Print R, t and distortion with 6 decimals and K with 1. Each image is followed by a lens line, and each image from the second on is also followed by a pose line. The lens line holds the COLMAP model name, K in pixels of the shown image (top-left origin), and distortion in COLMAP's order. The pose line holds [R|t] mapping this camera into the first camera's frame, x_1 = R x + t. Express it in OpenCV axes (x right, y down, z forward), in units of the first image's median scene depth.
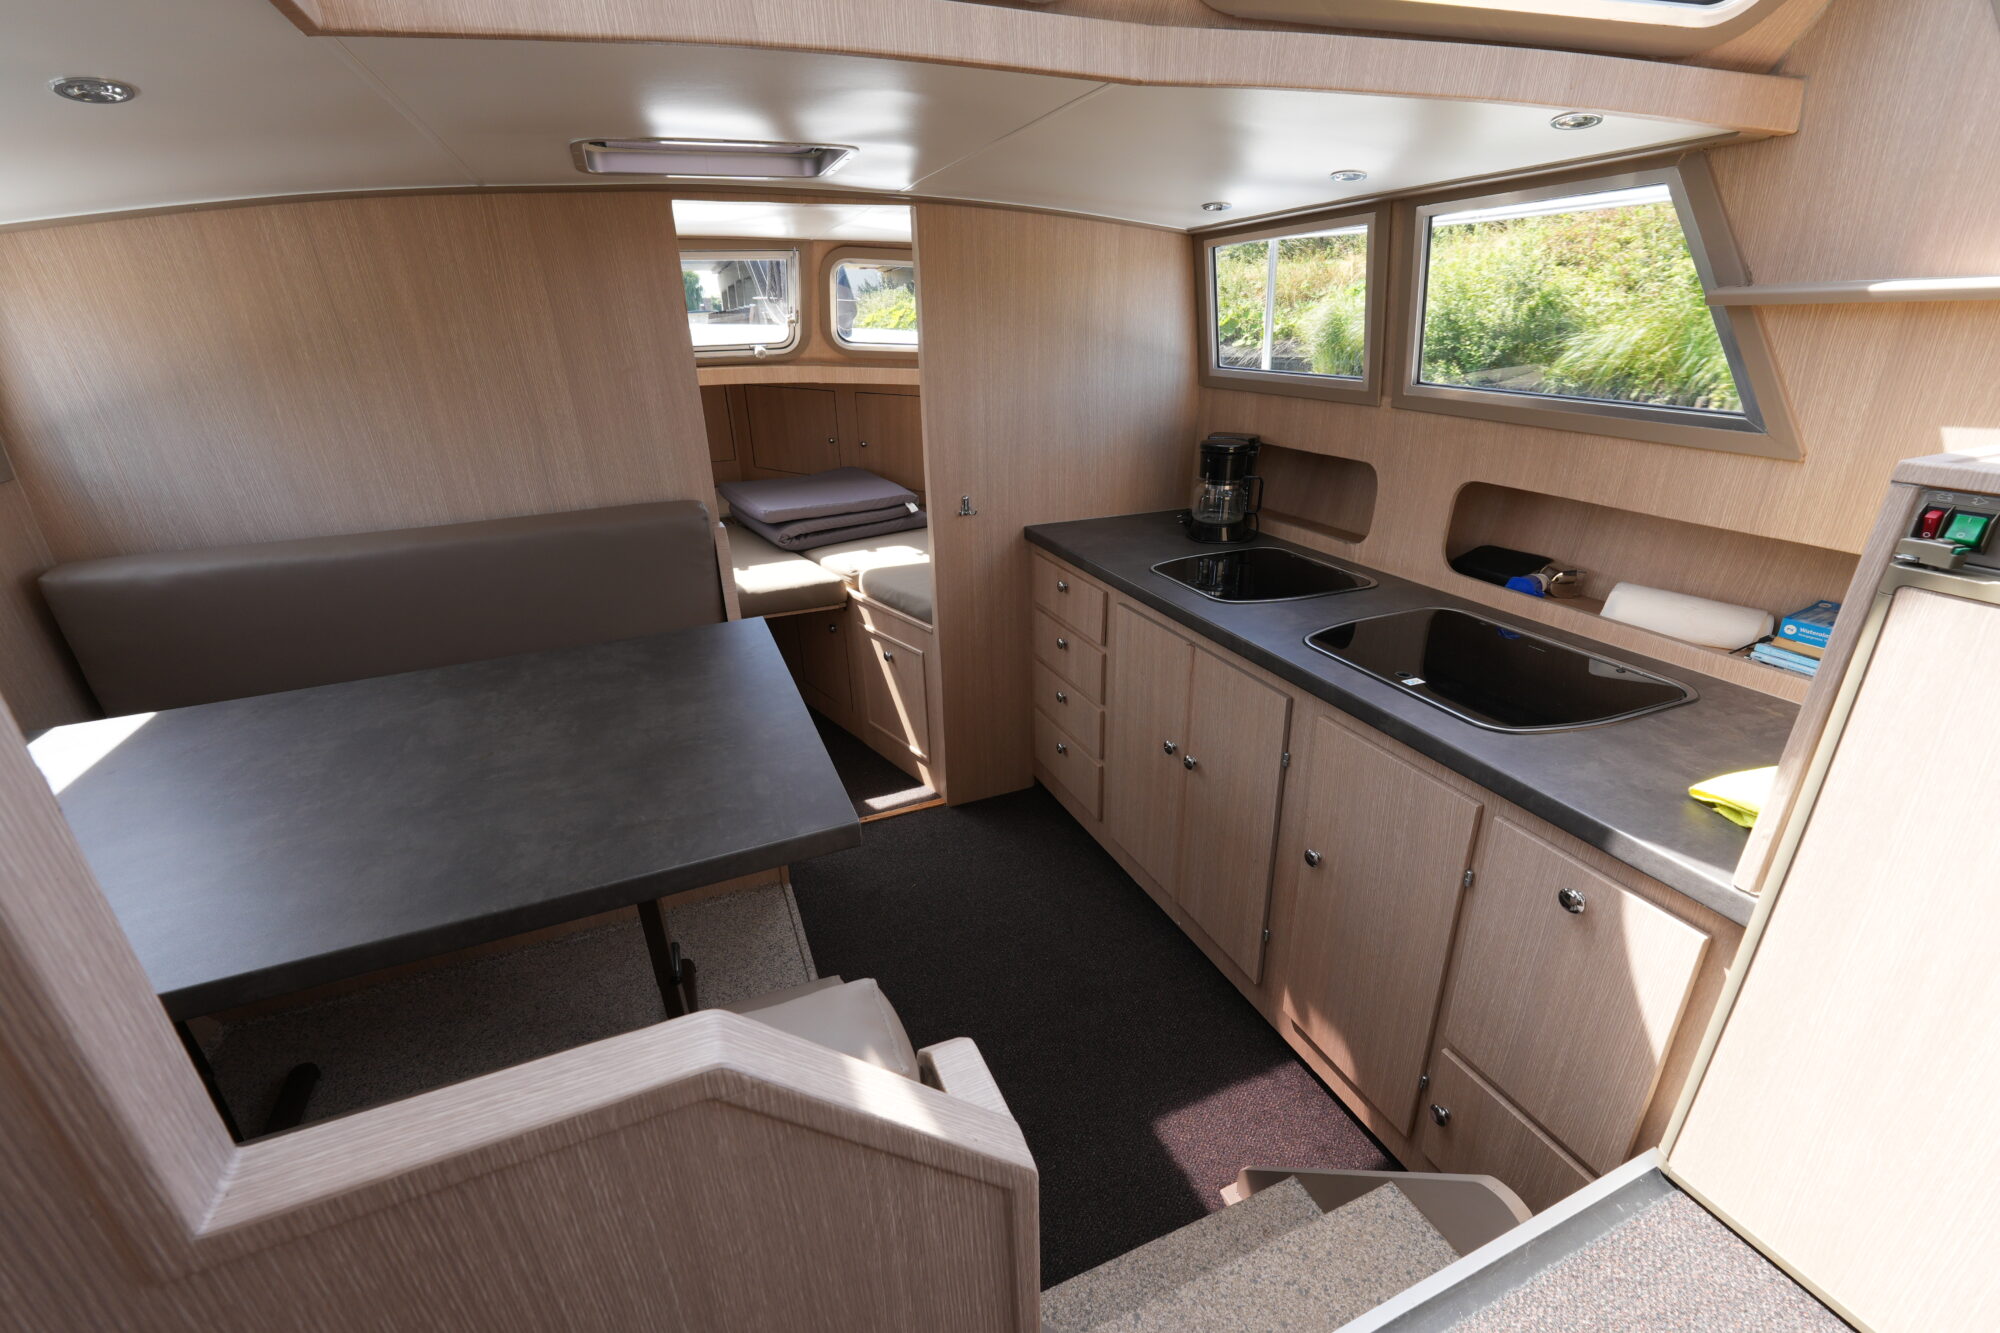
lens RADIAL K [[834.7, 0, 998.4], [0, 834.7, 664.2], [0, 0, 1]] dist [-0.001887, 0.000331]
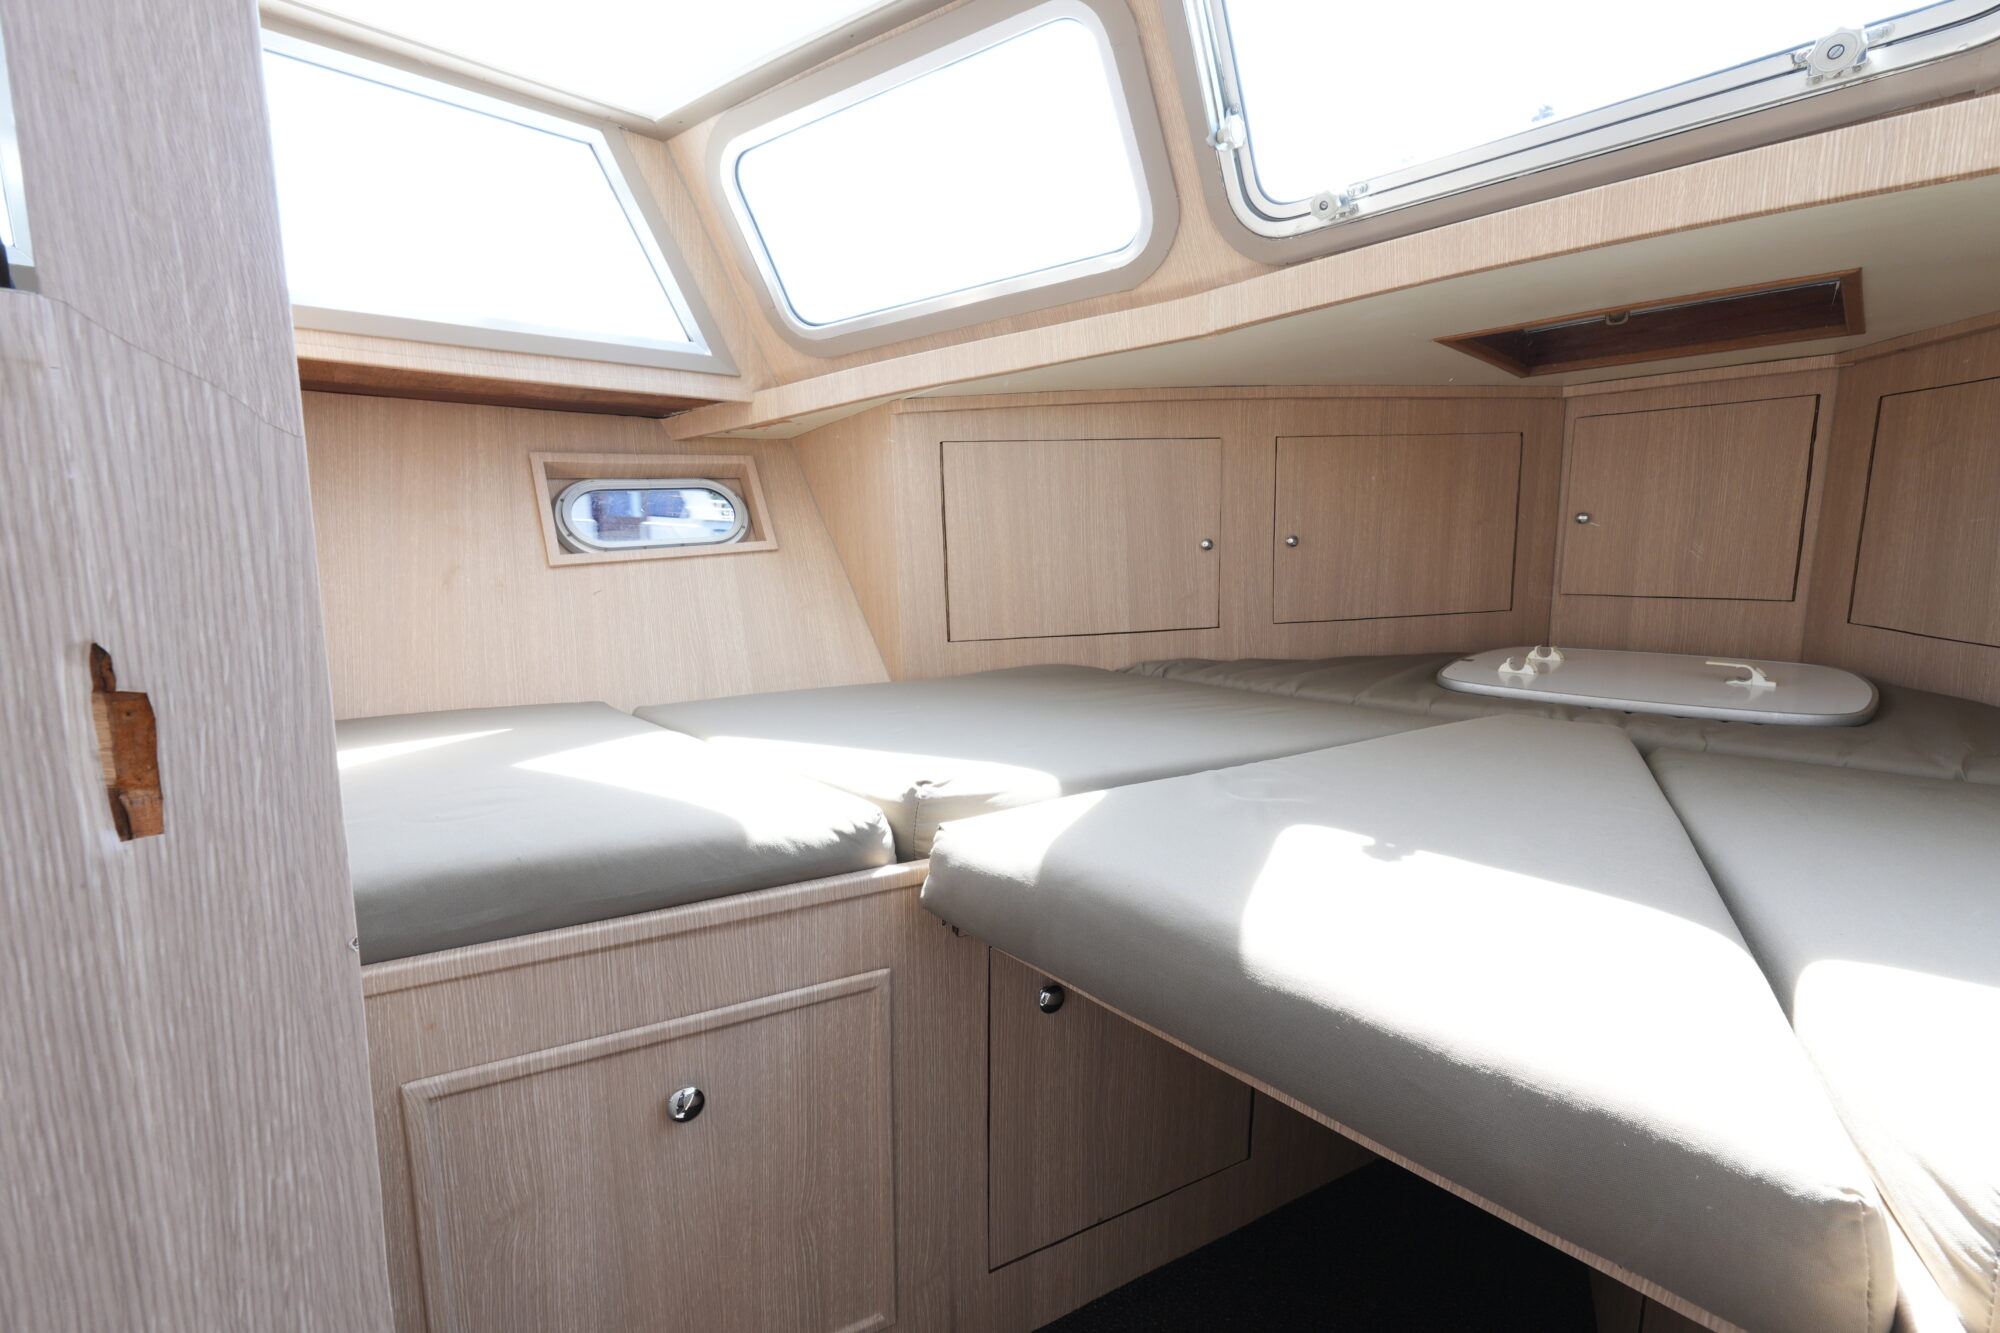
lens RADIAL K [[834.7, 0, 996.3], [0, 834.7, 659.0], [0, 0, 1]] dist [-0.001887, 0.000331]
pose [[0.357225, 0.154511, -0.921150, -0.148992], [-0.373134, 0.927713, 0.010909, -0.148687], [0.856249, 0.339815, 0.389055, 0.924542]]
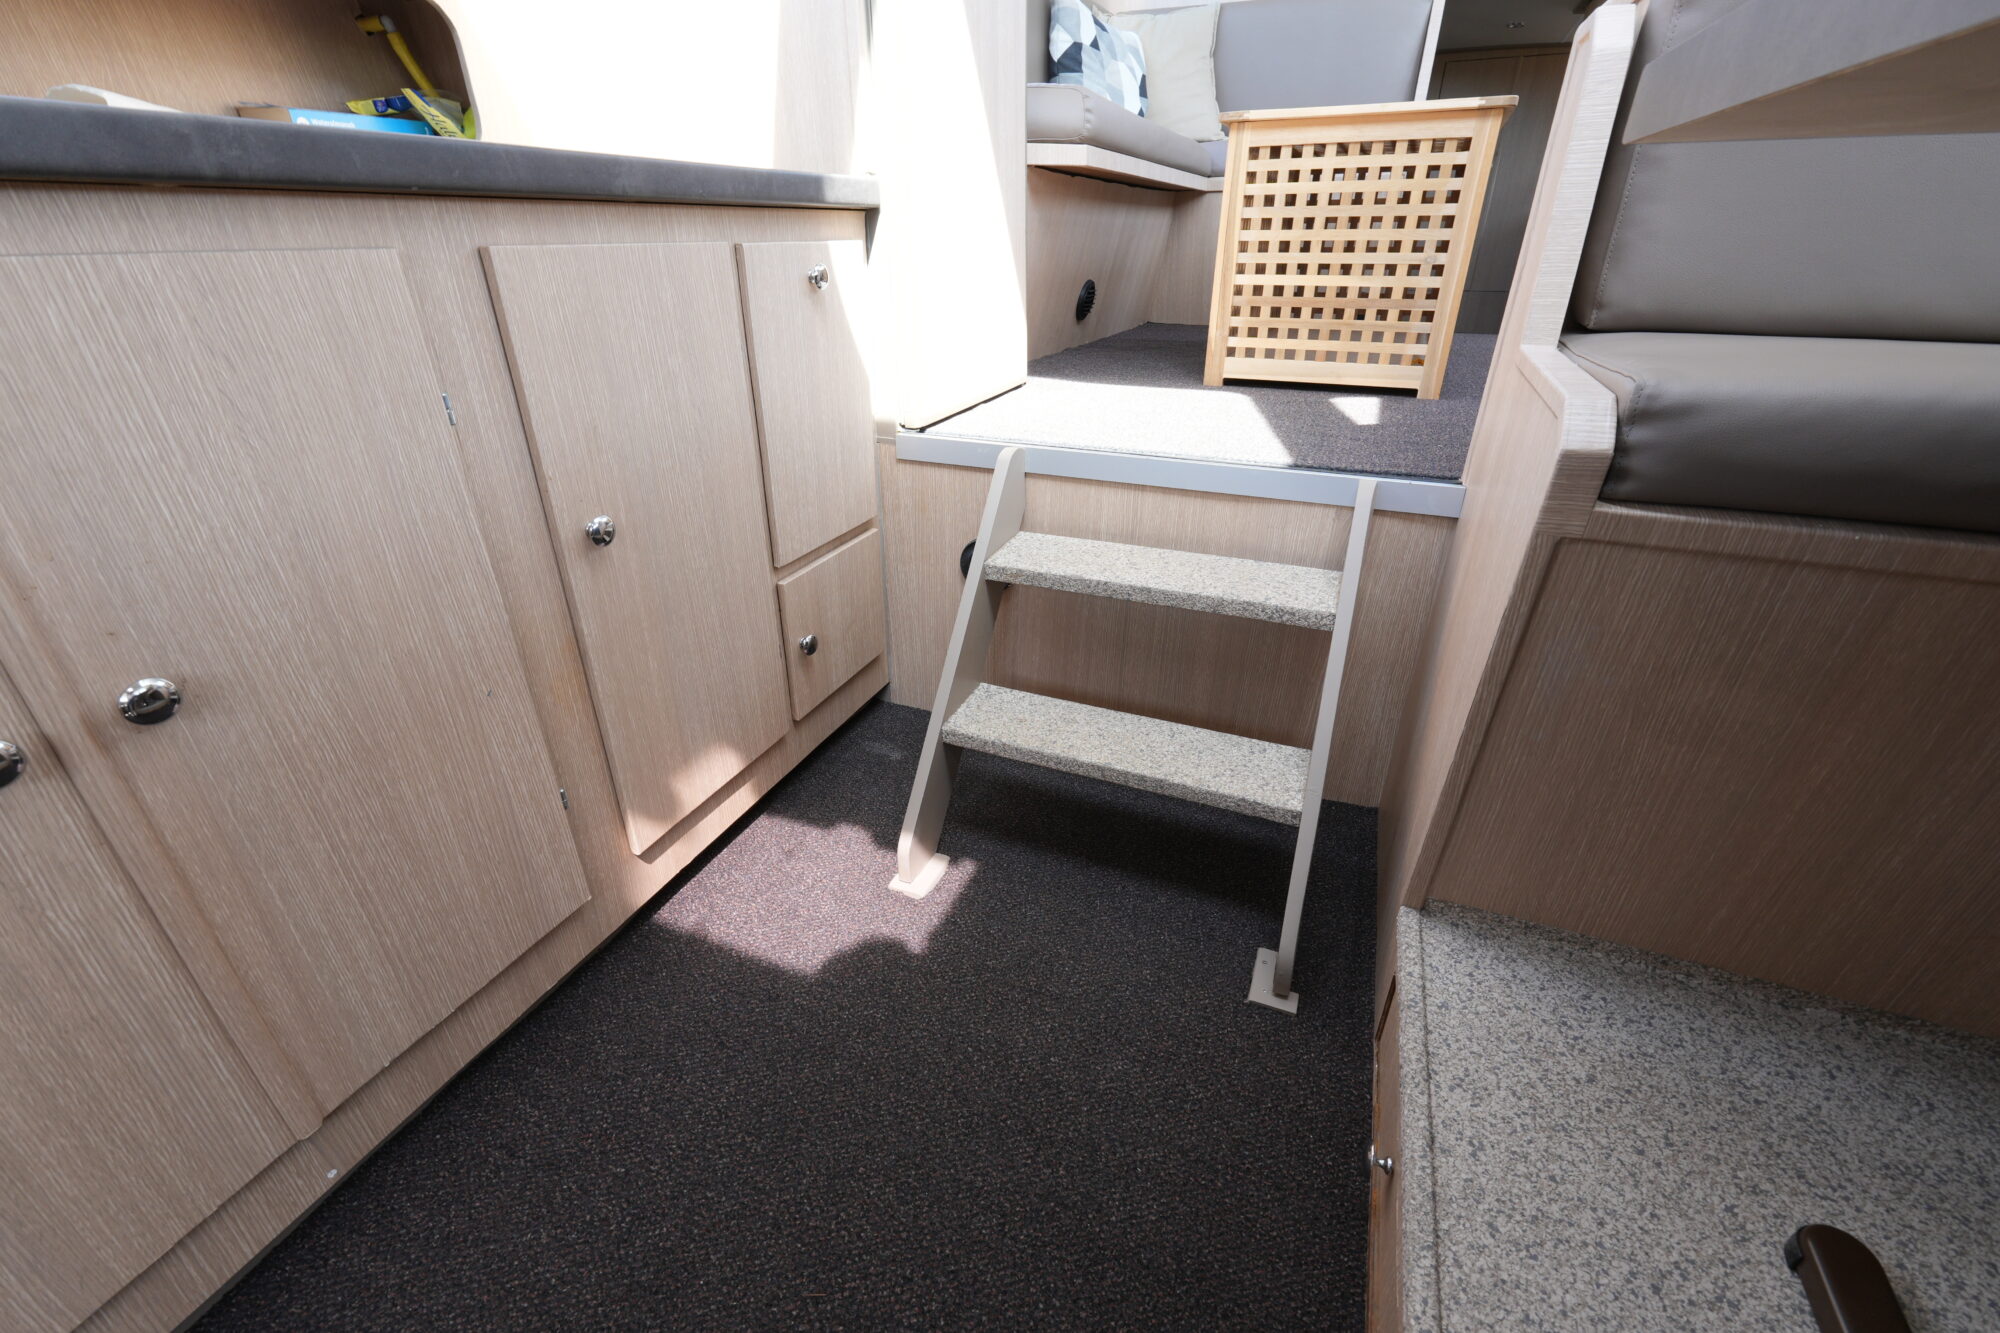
lens RADIAL K [[834.7, 0, 998.8], [0, 834.7, 660.9], [0, 0, 1]] dist [-0.001887, 0.000331]
pose [[-0.698006, -0.295524, 0.652268, -0.129530], [0.304302, 0.702126, 0.643754, 0.006186], [-0.648219, 0.647830, -0.400160, 0.672243]]
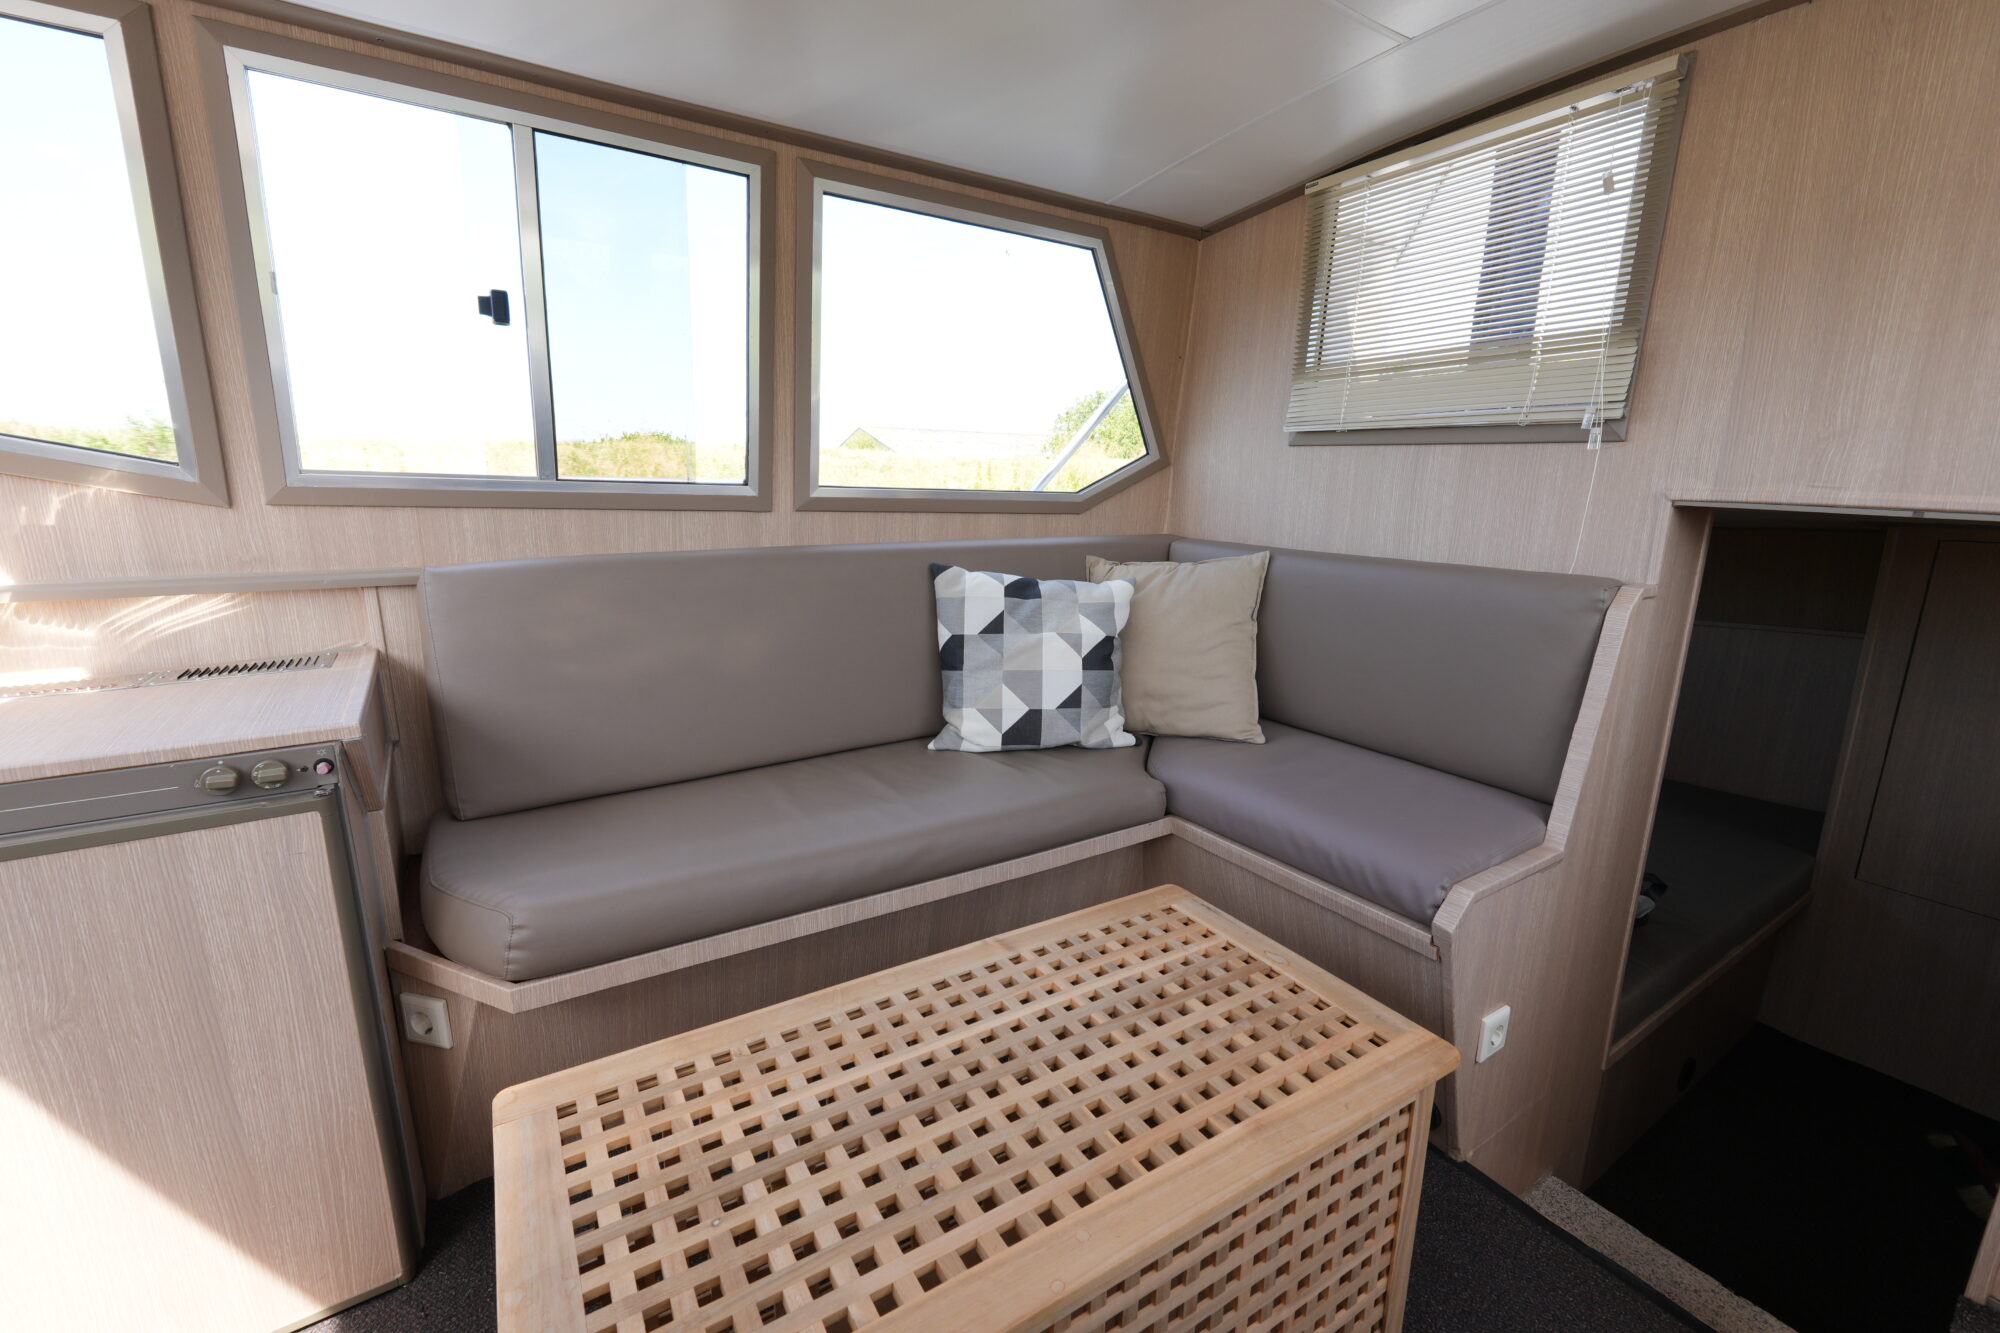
lens RADIAL K [[834.7, 0, 998.0], [0, 834.7, 660.0], [0, 0, 1]] dist [-0.001887, 0.000331]
pose [[-0.184114, -0.181670, 0.965970, -0.065080], [0.376220, 0.894904, 0.240012, 0.000610], [-0.908053, 0.407607, -0.096417, -0.175741]]
